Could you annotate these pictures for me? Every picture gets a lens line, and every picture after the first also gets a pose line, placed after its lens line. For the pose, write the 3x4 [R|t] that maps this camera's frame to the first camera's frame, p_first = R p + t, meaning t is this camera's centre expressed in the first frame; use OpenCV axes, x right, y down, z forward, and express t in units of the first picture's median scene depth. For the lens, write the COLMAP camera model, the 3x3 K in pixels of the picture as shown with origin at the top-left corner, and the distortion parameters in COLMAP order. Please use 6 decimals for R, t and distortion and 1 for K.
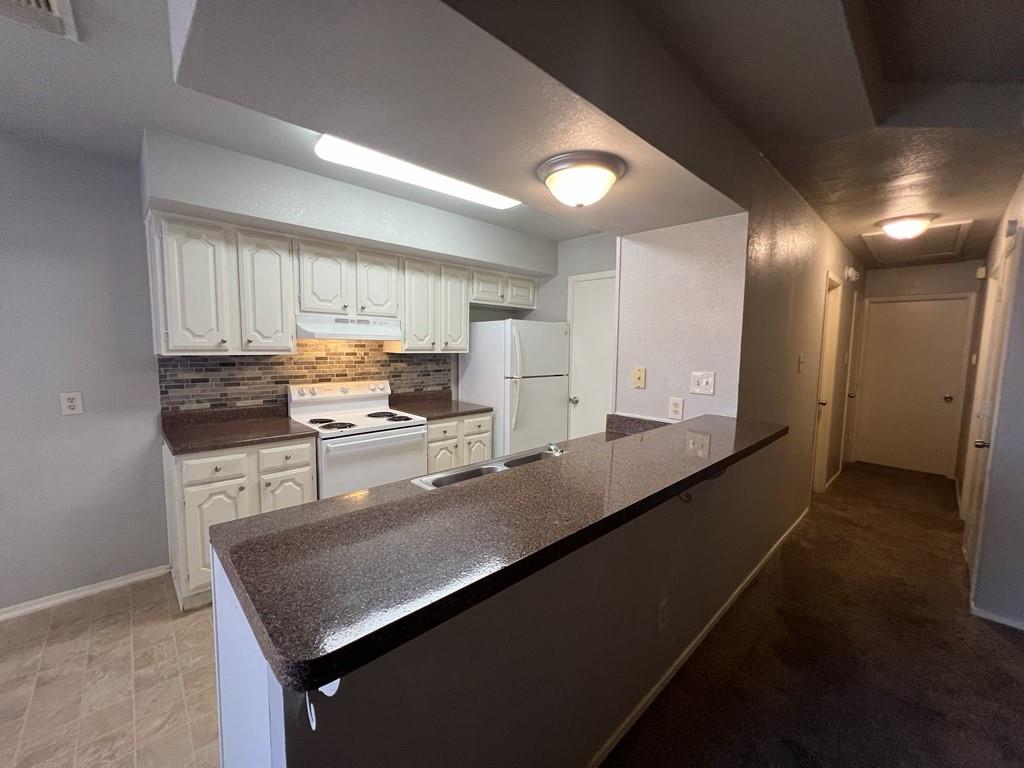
lens RADIAL K [[411.6, 0, 506.8], [0, 411.6, 383.0], [0, 0, 1]] dist [0.000927, 0.000203]
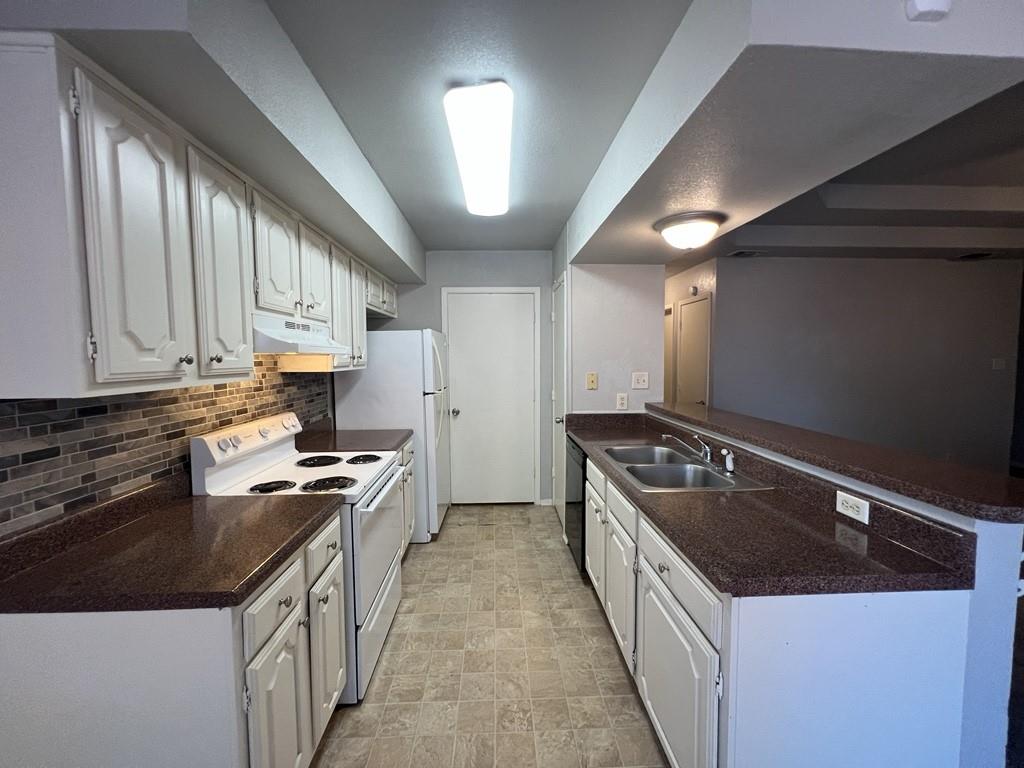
lens RADIAL K [[411.6, 0, 510.6], [0, 411.6, 382.4], [0, 0, 1]] dist [0.000927, 0.000203]
pose [[0.661616, -0.067386, 0.746809, -0.651526], [0.088630, 0.996000, 0.011351, -0.037248], [-0.744586, 0.058680, 0.664942, 0.309549]]
